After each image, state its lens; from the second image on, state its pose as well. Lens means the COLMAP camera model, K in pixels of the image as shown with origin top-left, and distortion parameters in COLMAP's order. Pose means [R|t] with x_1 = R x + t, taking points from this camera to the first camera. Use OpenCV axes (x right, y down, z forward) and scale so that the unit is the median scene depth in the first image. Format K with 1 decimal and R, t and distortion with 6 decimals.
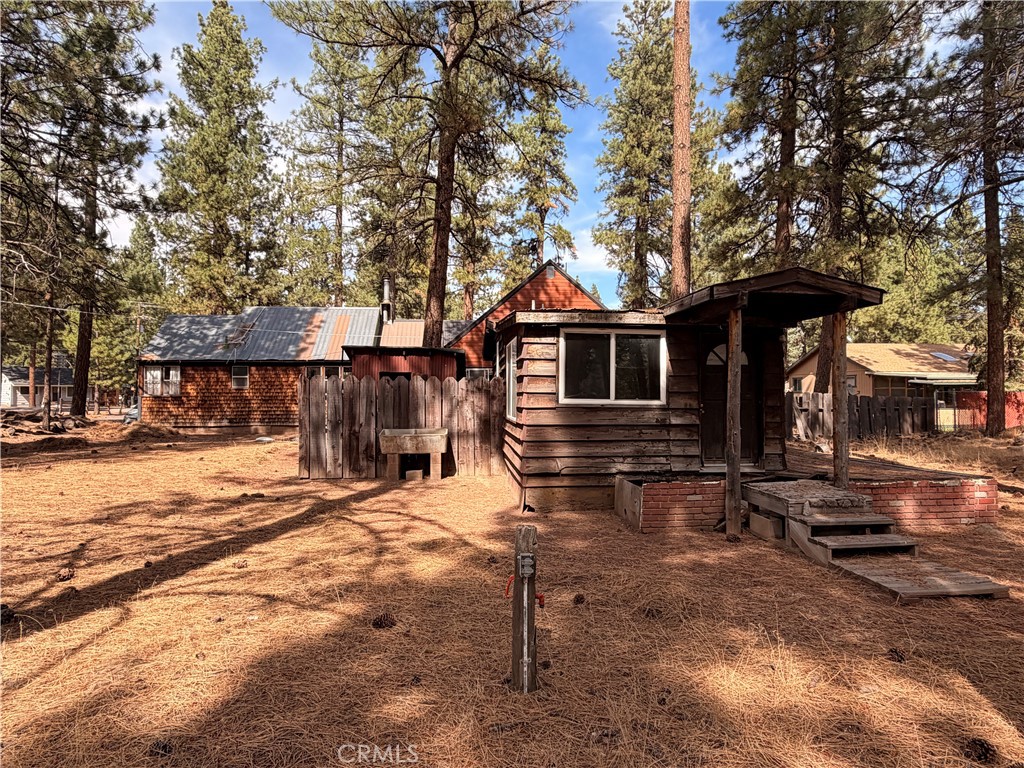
lens RADIAL K [[570.1, 0, 510.7], [0, 570.1, 383.9], [0, 0, 1]] dist [0.041539, 0.000824]
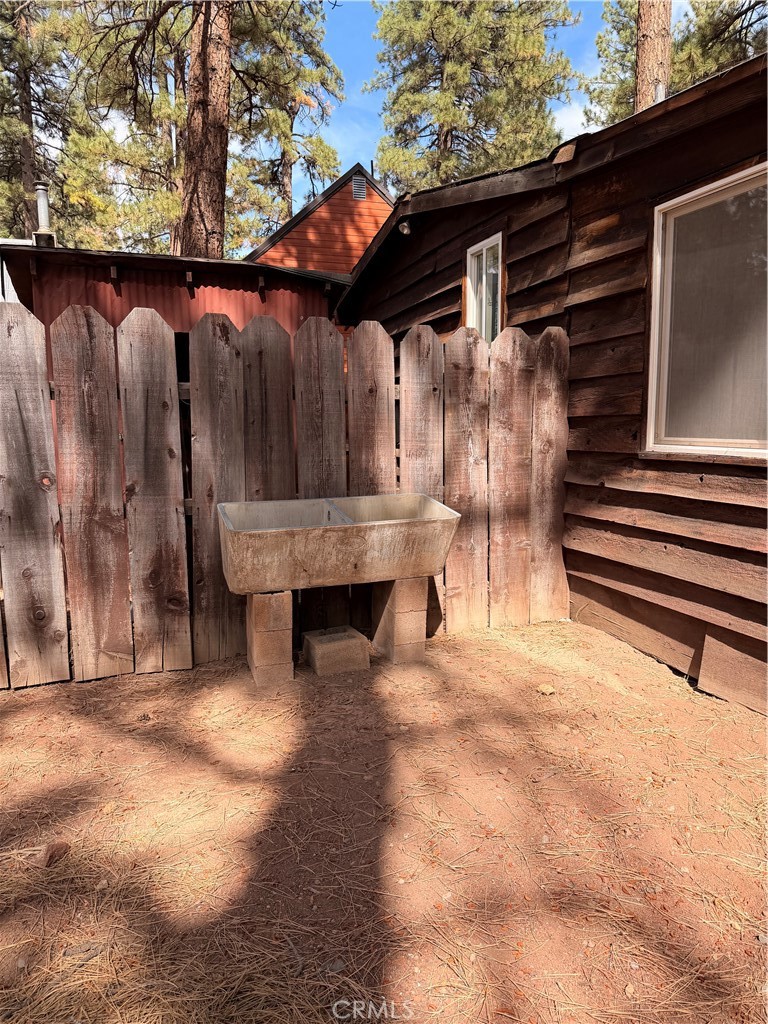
lens RADIAL K [[716.2, 0, 382.6], [0, 716.2, 512.4], [0, 0, 1]] dist [0.052927, 0.003028]
pose [[0.961006, -0.043091, 0.273149, -0.126776], [0.006068, 0.990832, 0.134962, 0.017972], [-0.276460, -0.128042, 0.952457, 0.327911]]
